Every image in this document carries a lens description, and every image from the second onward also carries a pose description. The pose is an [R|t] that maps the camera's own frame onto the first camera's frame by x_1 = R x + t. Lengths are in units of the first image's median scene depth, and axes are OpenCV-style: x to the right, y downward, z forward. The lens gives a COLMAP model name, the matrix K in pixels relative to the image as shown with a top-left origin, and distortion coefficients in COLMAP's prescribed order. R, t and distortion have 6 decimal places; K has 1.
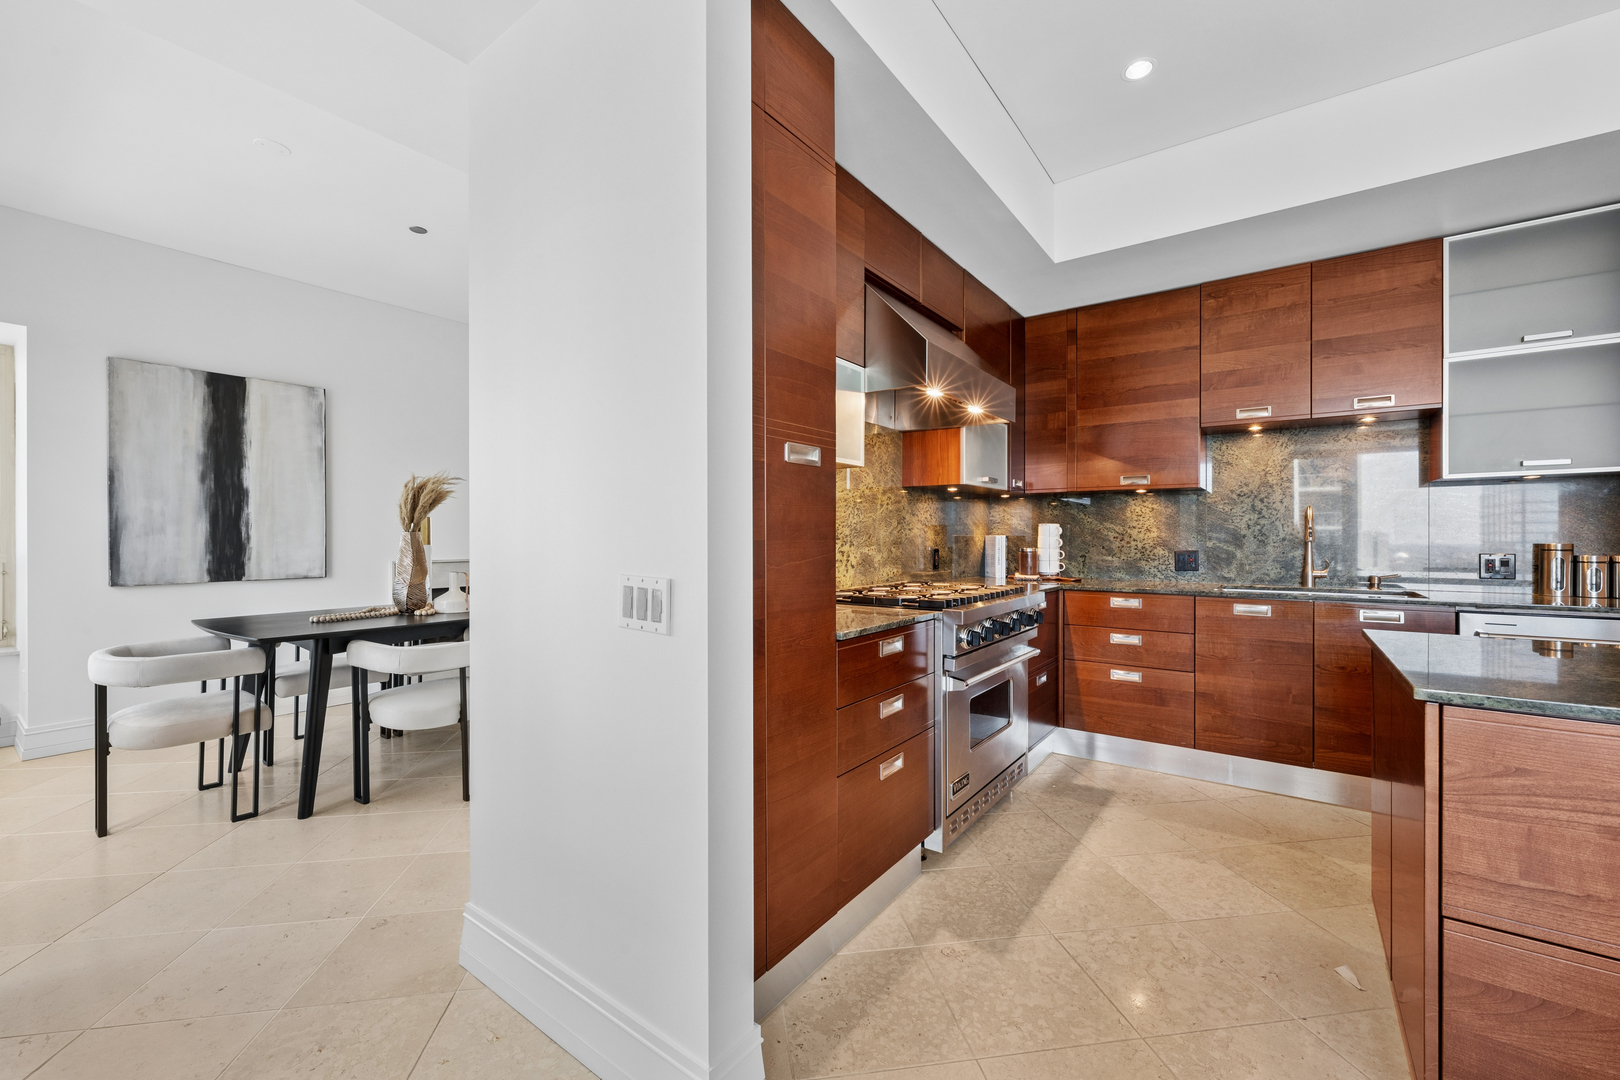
lens RADIAL K [[663.4, 0, 807.8], [0, 663.4, 539.7], [0, 0, 1]] dist [0.000256, 0.000156]
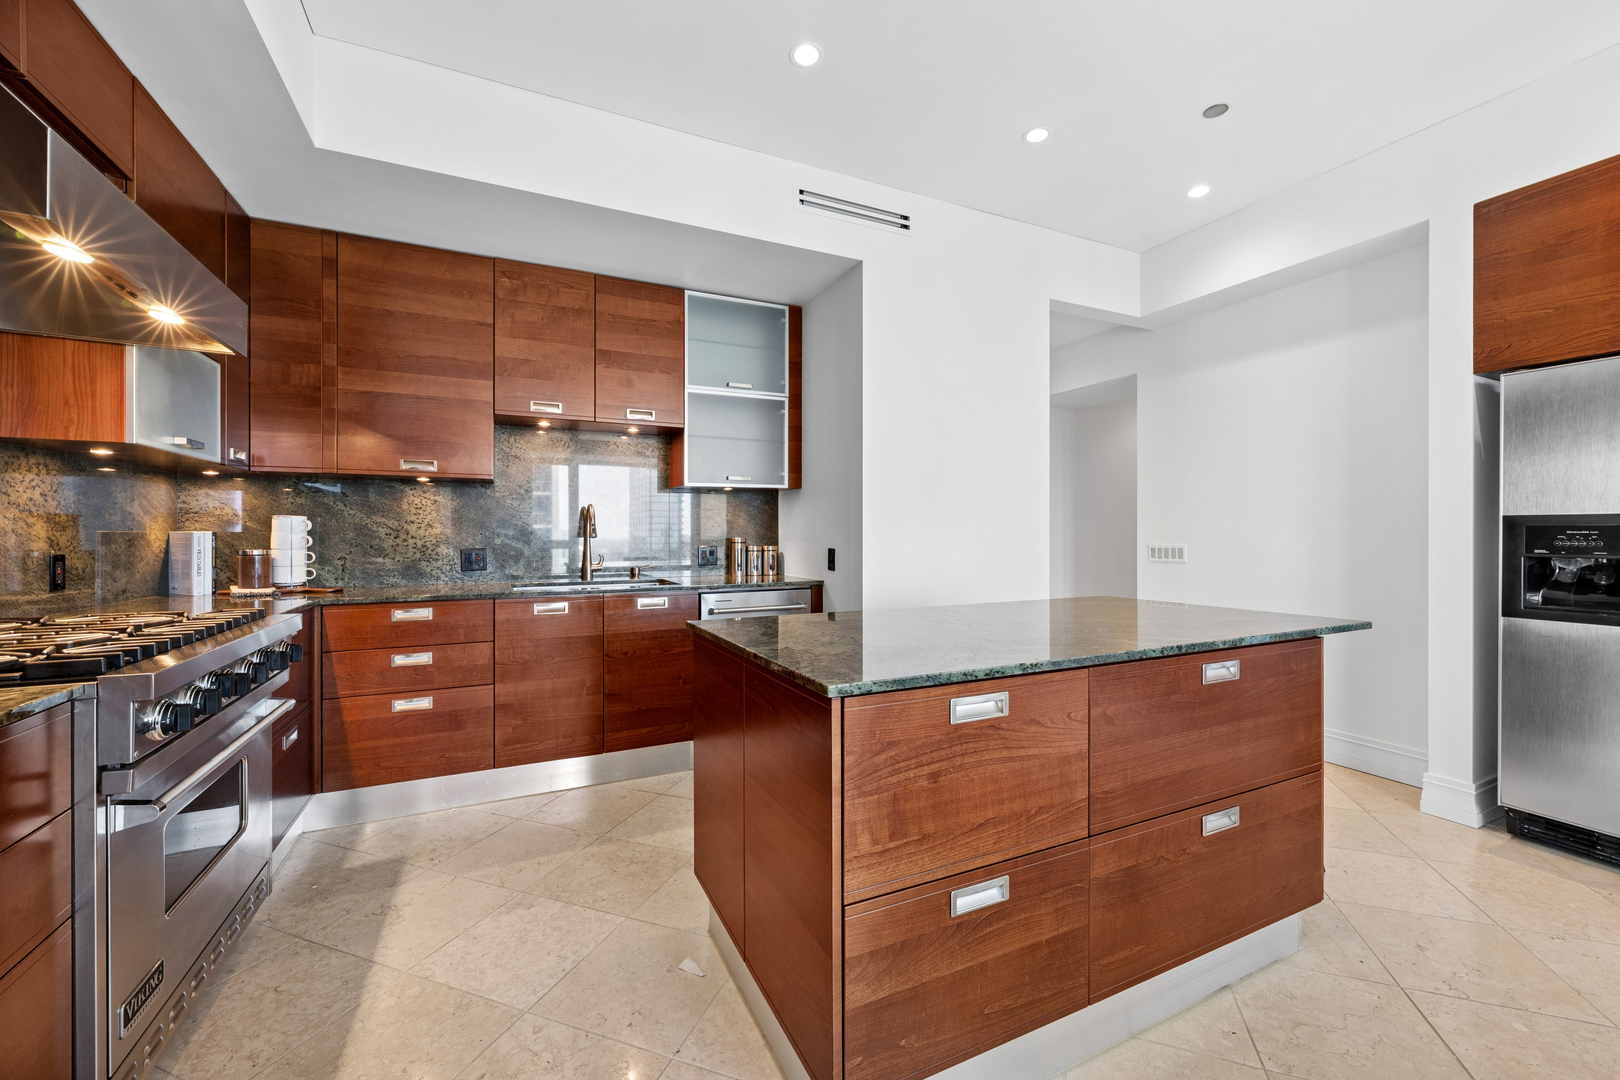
lens RADIAL K [[642.0, 0, 812.8], [0, 642.0, 533.1], [0, 0, 1]] dist [-0.001223, 0.000007]
pose [[0.478396, -0.000075, 0.878144, 0.024653], [0.004925, 0.999985, -0.002597, -0.000201], [-0.878130, 0.005567, 0.478389, 0.198582]]
